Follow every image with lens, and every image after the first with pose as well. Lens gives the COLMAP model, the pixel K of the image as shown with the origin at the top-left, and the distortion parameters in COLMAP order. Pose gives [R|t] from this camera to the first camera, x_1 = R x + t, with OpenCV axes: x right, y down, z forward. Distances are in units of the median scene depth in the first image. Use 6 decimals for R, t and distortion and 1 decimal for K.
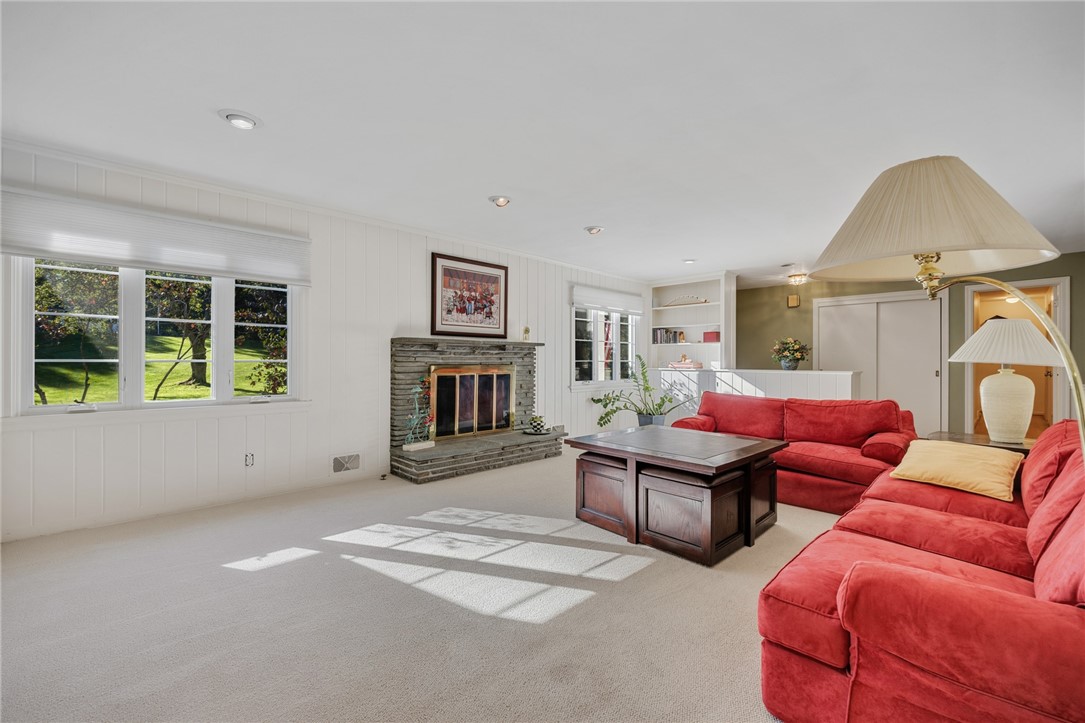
lens RADIAL K [[454.1, 0, 538.1], [0, 454.1, 361.1], [0, 0, 1]] dist [-0.000127, -0.000301]
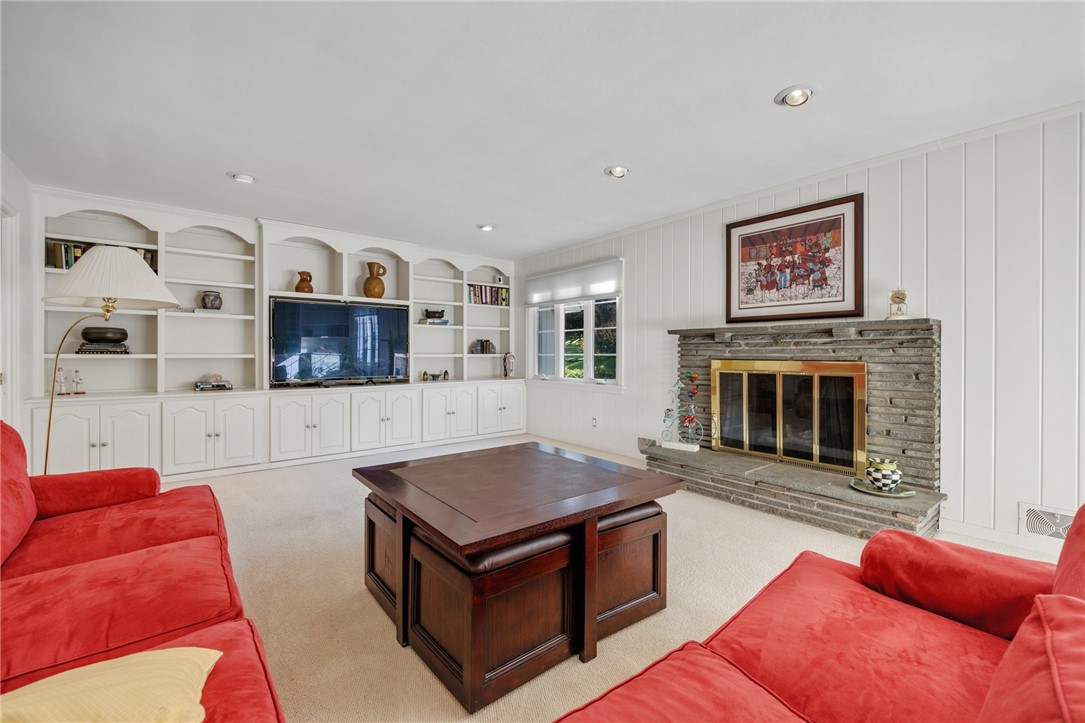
lens RADIAL K [[454.1, 0, 537.4], [0, 454.1, 354.5], [0, 0, 1]] dist [-0.000127, -0.000301]
pose [[-0.101789, 0.000671, -0.994806, 0.601156], [-0.001773, 0.999998, 0.000856, -0.000170], [0.994804, 0.001851, -0.101788, 0.699761]]
